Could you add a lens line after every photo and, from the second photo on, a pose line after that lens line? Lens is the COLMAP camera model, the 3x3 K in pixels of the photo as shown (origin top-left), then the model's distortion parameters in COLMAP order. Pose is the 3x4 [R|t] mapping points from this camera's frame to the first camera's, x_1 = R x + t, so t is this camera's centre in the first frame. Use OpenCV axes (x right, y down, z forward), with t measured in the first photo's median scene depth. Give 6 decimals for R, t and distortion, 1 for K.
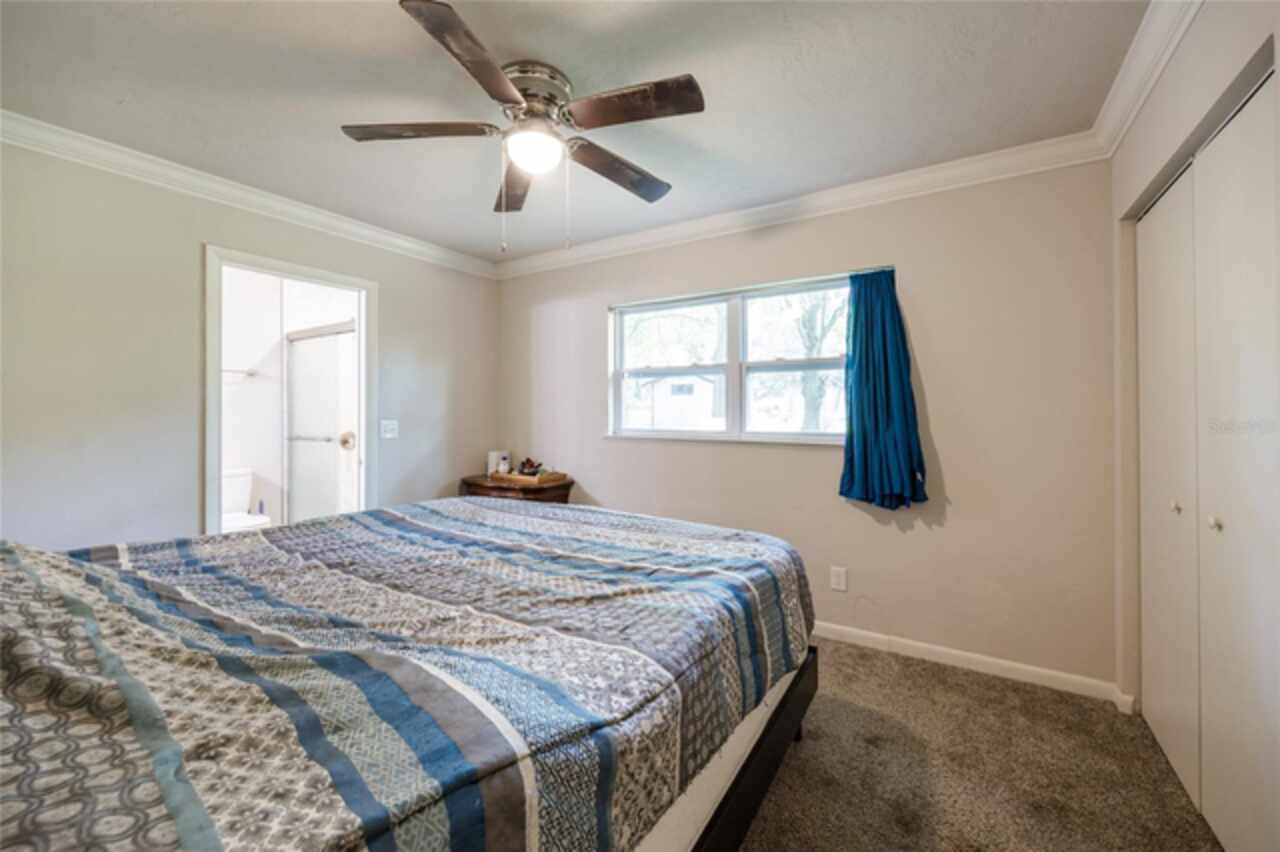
lens RADIAL K [[498.8, 0, 638.2], [0, 498.8, 409.9], [0, 0, 1]] dist [-0.001865, -0.000046]
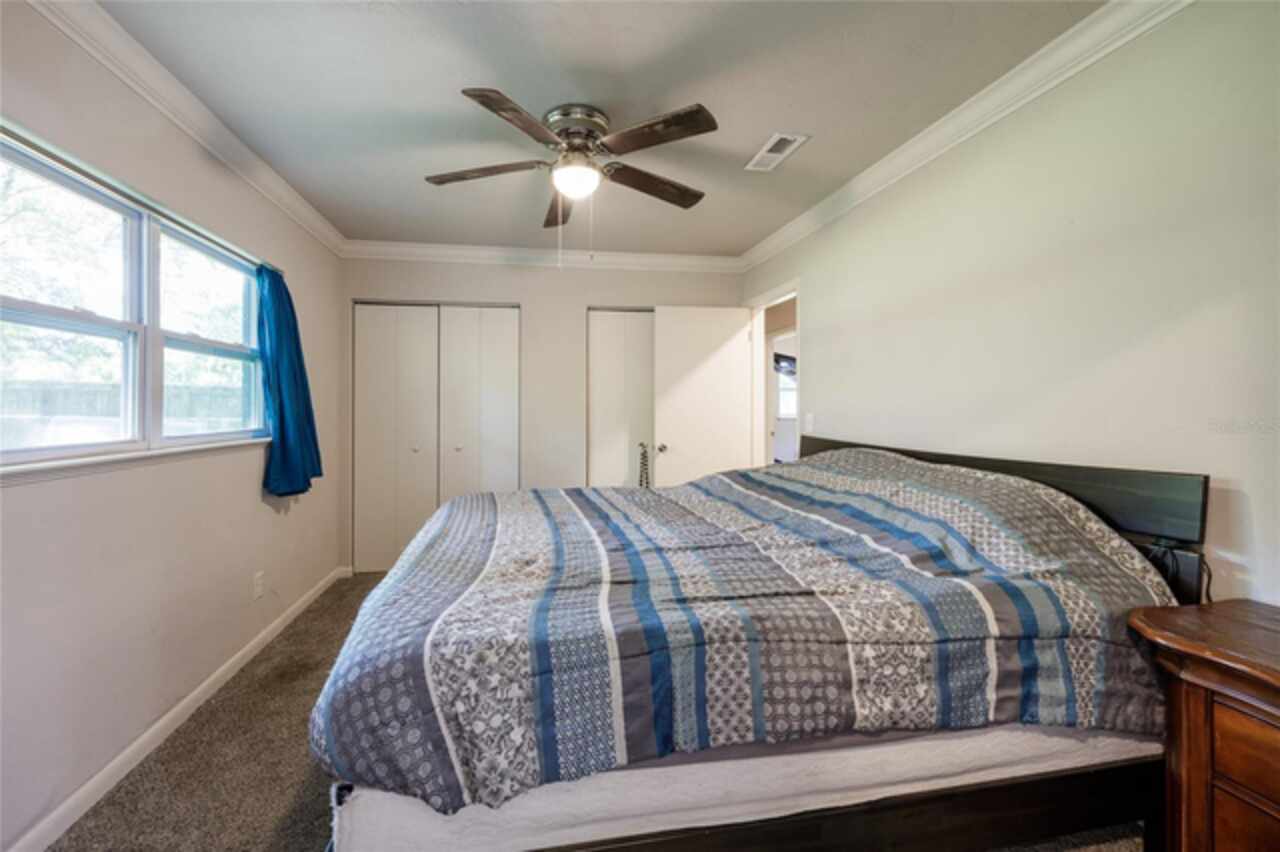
lens RADIAL K [[498.8, 0, 638.2], [0, 498.8, 409.9], [0, 0, 1]] dist [-0.001865, -0.000046]
pose [[-0.710172, -0.003845, 0.704018, -0.767493], [-0.002743, 0.999993, 0.002695, 0.004950], [-0.704023, -0.000018, -0.710177, 1.178278]]
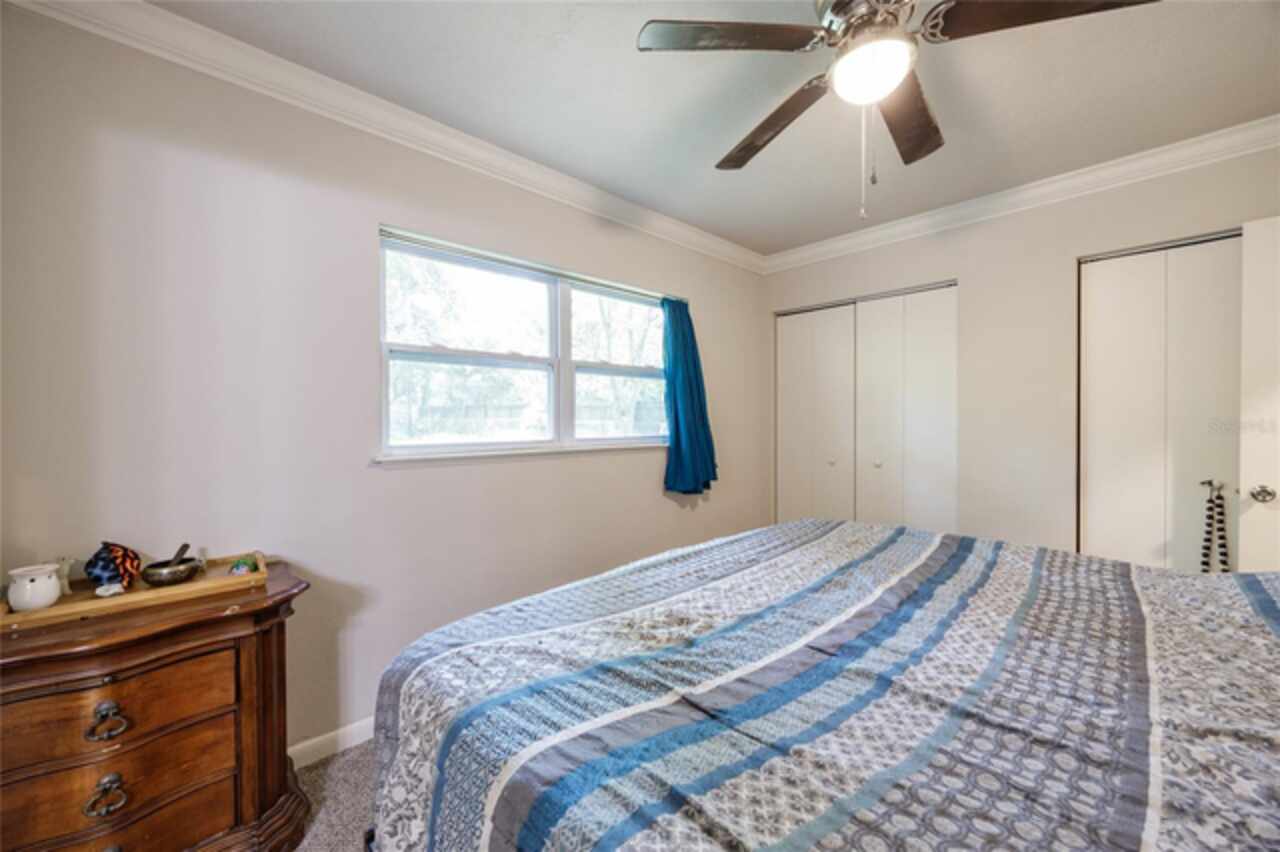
lens RADIAL K [[496.0, 0, 676.4], [0, 496.0, 424.7], [0, 0, 1]] dist [-0.003136, -0.000122]
pose [[0.207908, -0.013531, 0.978055, -0.688356], [-0.000640, 0.999902, 0.013970, 0.005717], [-0.978148, -0.003530, 0.207879, 0.740622]]
